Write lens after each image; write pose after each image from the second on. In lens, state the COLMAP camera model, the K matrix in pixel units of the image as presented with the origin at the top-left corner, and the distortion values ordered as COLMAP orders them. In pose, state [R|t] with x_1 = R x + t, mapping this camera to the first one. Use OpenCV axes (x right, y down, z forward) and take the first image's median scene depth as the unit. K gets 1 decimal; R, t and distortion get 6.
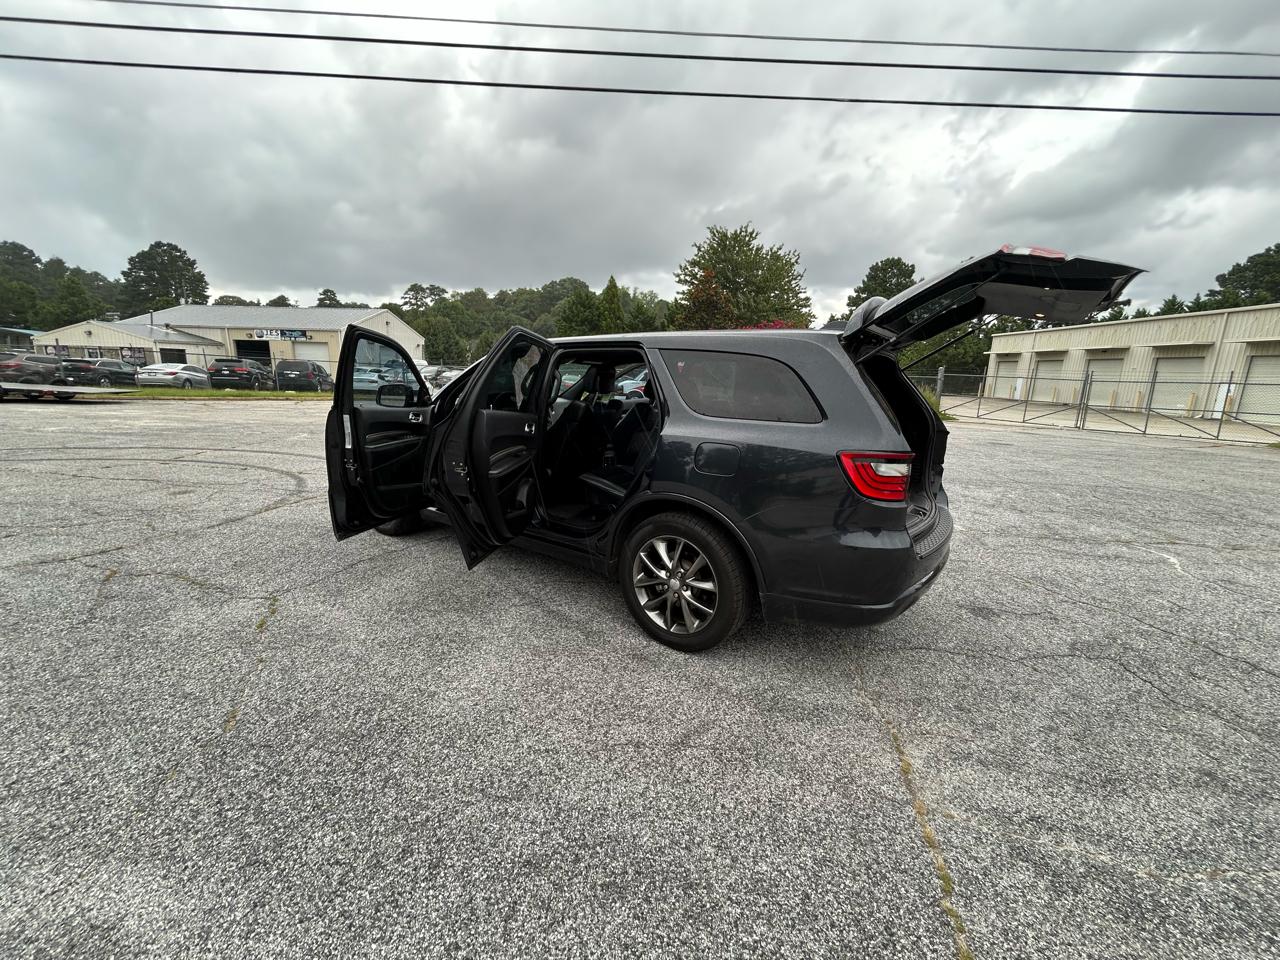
lens RADIAL K [[519.0, 0, 640.0], [0, 519.0, 480.0], [0, 0, 1]] dist [-0.002452, 0.001332]
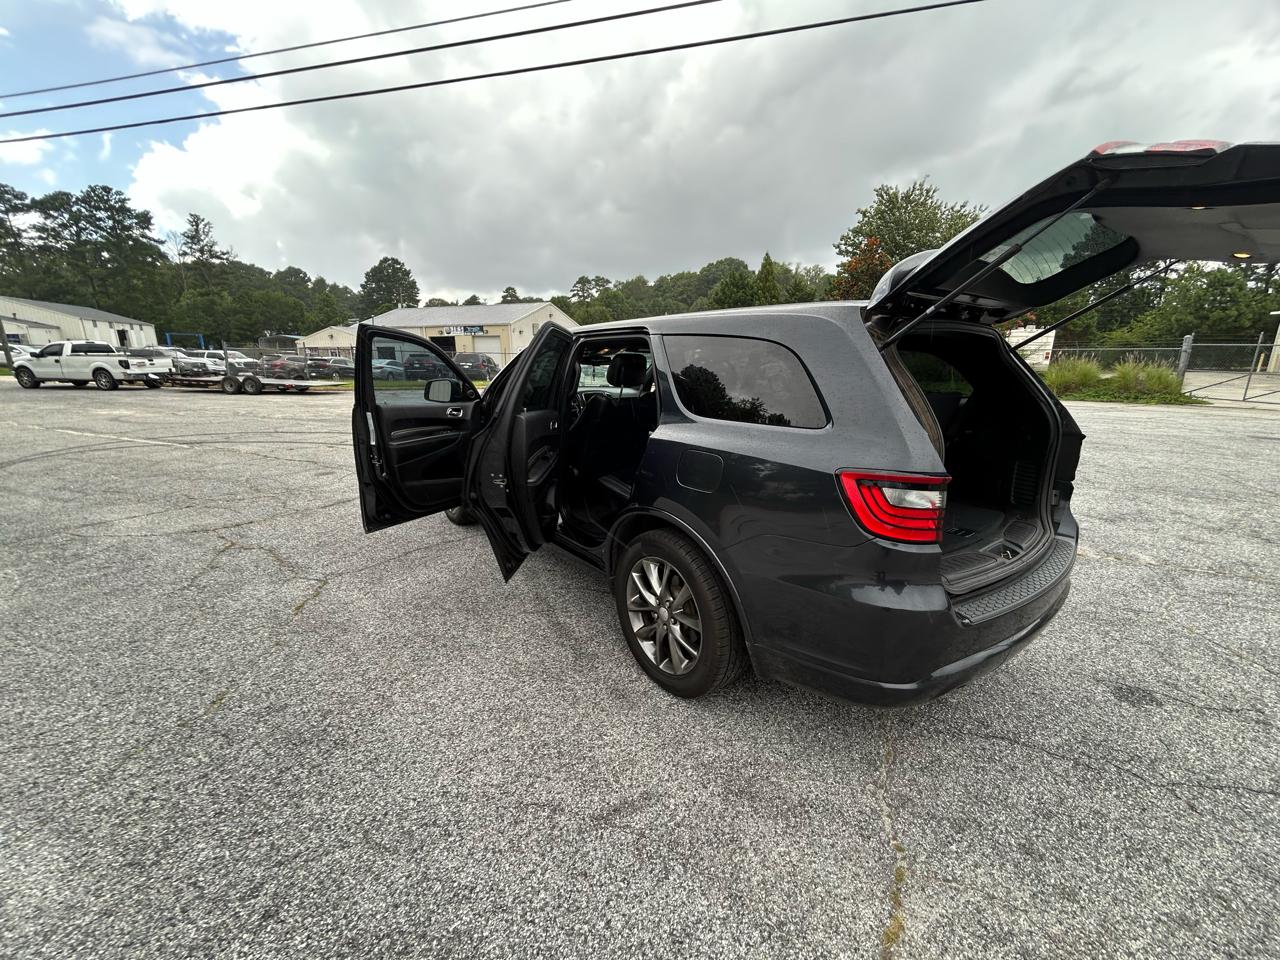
lens RADIAL K [[519.0, 0, 640.0], [0, 519.0, 480.0], [0, 0, 1]] dist [-0.002452, 0.001332]
pose [[0.956764, 0.038279, -0.288335, 0.123595], [-0.029537, 0.998964, 0.034611, -0.021626], [0.289361, -0.024598, 0.956904, 0.084755]]
